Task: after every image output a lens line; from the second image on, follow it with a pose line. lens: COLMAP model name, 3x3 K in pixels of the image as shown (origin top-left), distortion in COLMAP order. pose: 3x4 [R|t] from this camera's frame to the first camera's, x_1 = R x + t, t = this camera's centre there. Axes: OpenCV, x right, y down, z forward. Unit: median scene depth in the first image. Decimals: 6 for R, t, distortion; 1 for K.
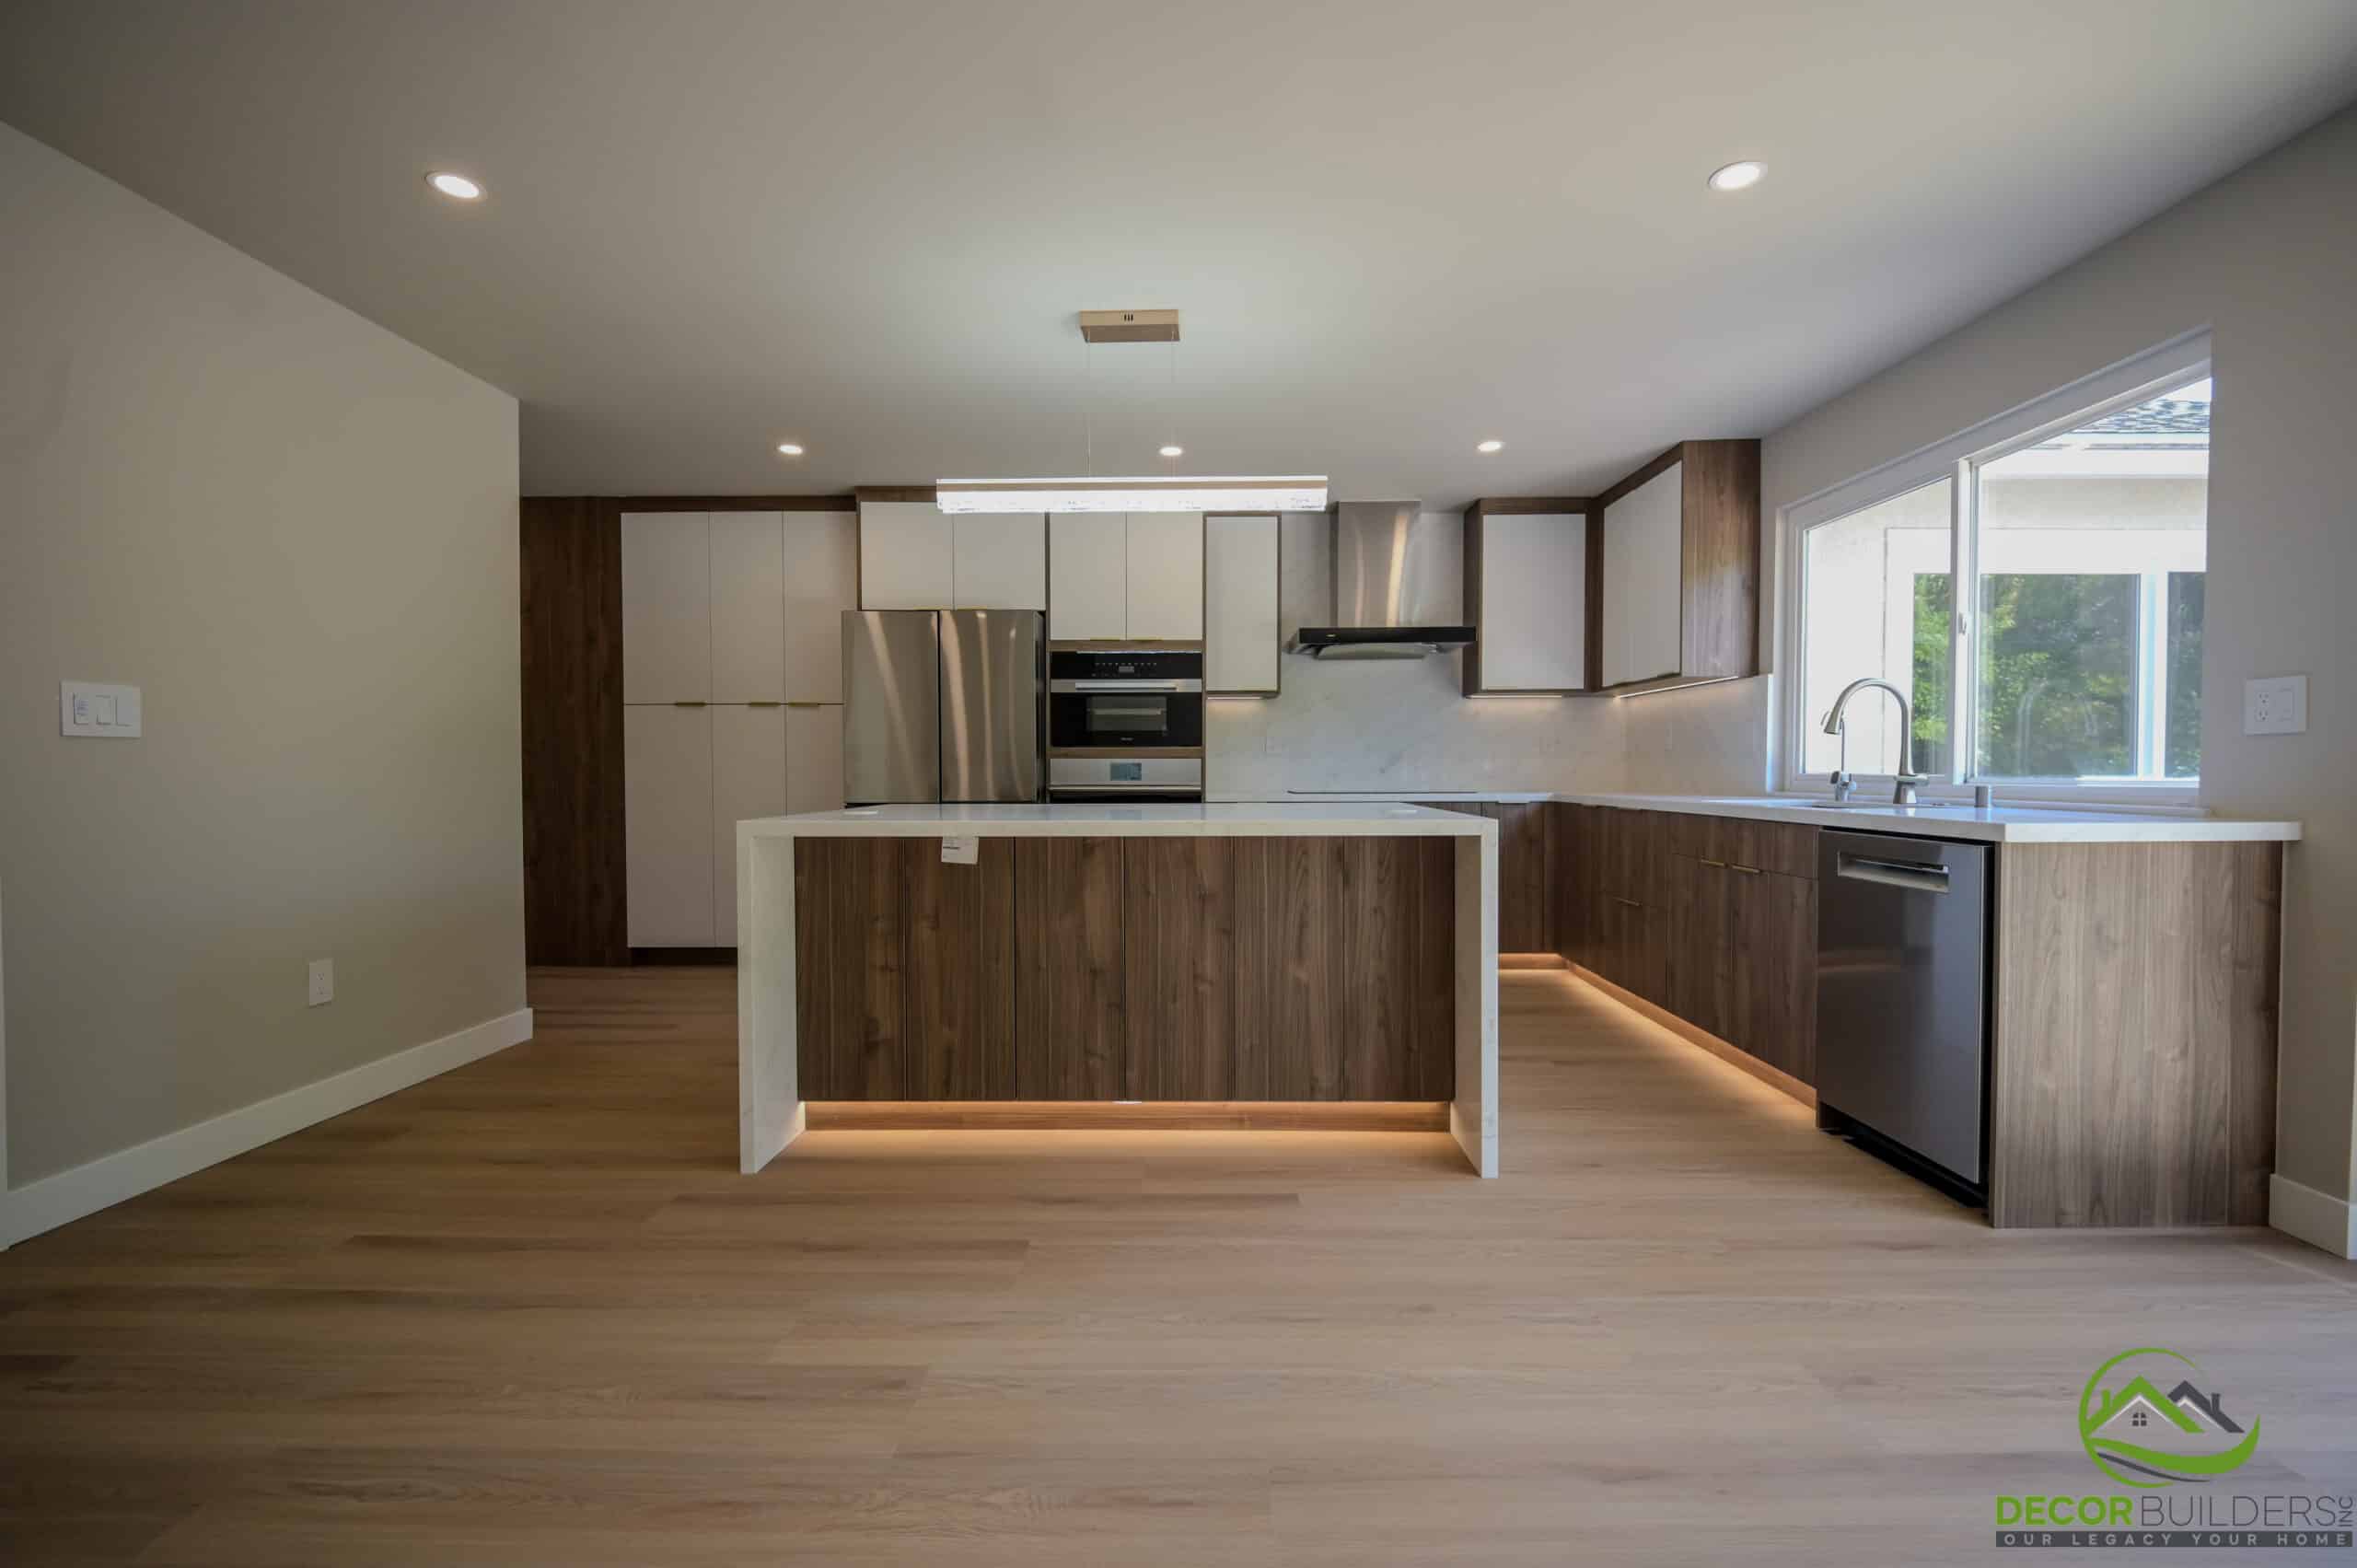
lens RADIAL K [[994.0, 0, 1196.0], [0, 994.0, 790.3], [0, 0, 1]] dist [-0.000926, -0.008596]
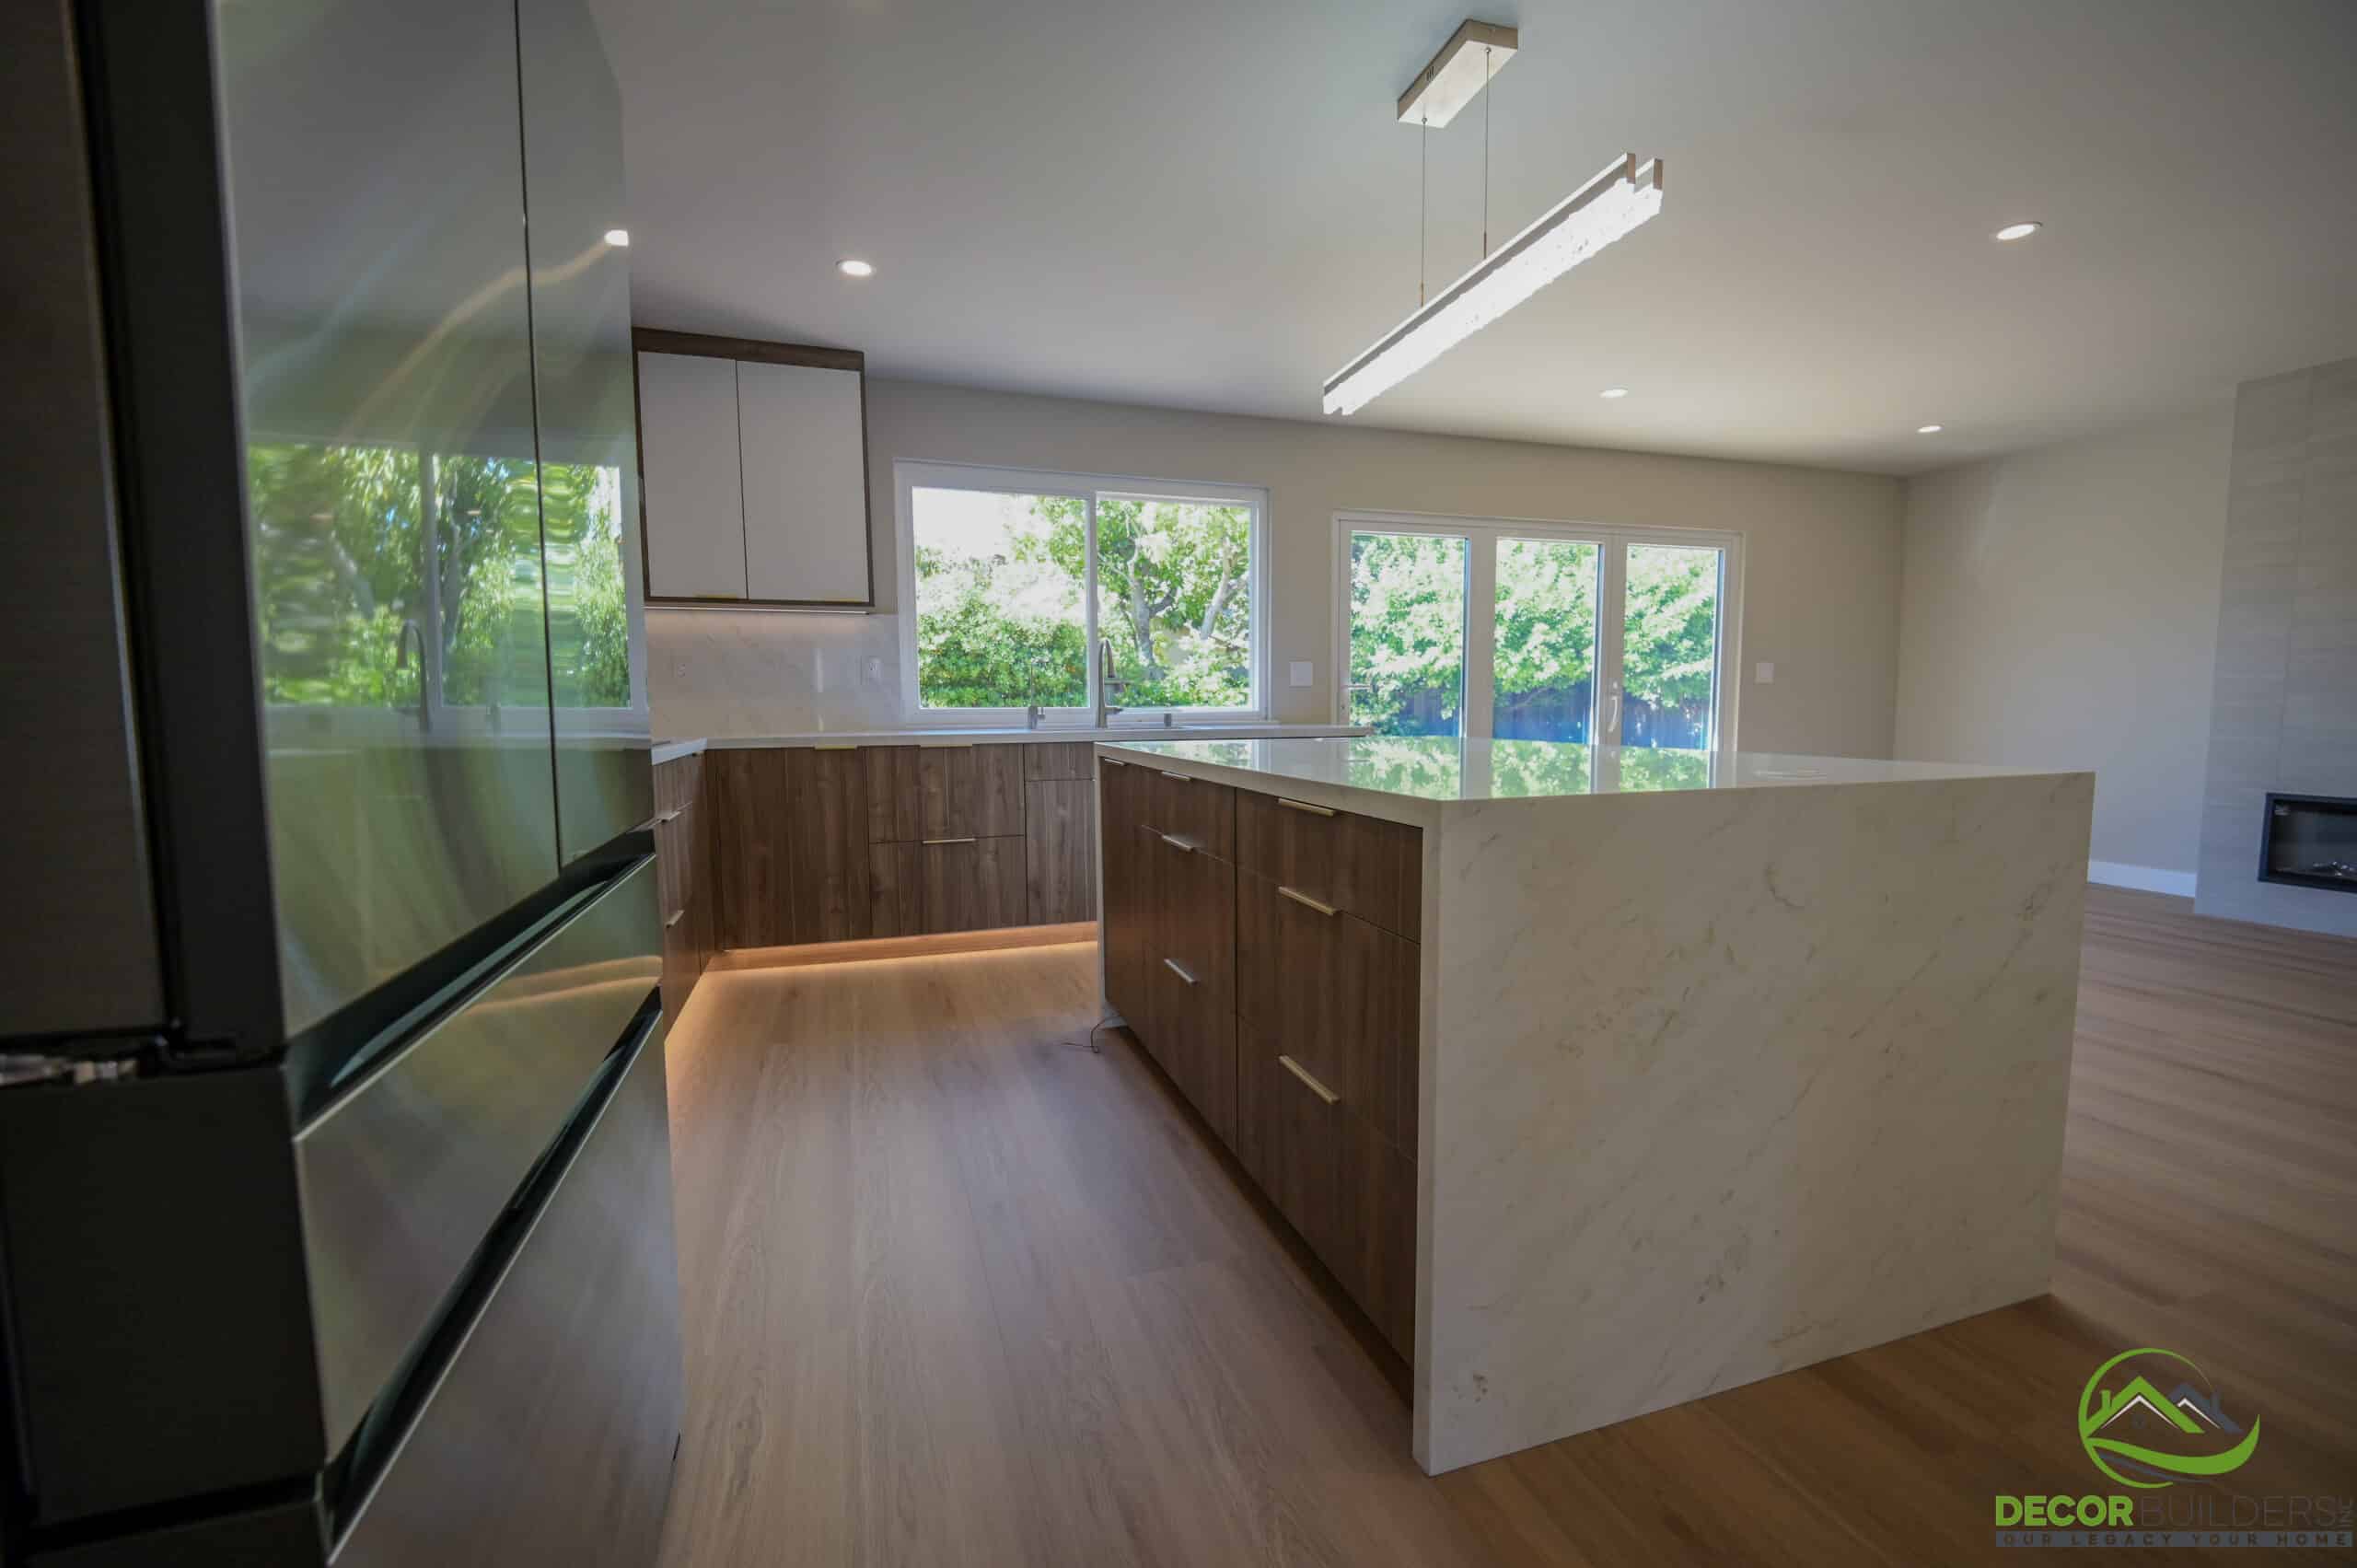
lens RADIAL K [[994.0, 0, 1185.5], [0, 994.0, 799.3], [0, 0, 1]] dist [-0.000926, -0.008596]
pose [[-0.323351, -0.084759, 0.942476, -0.789920], [0.028099, 0.994681, 0.099095, -0.026794], [-0.945862, 0.058525, -0.319249, 1.568261]]
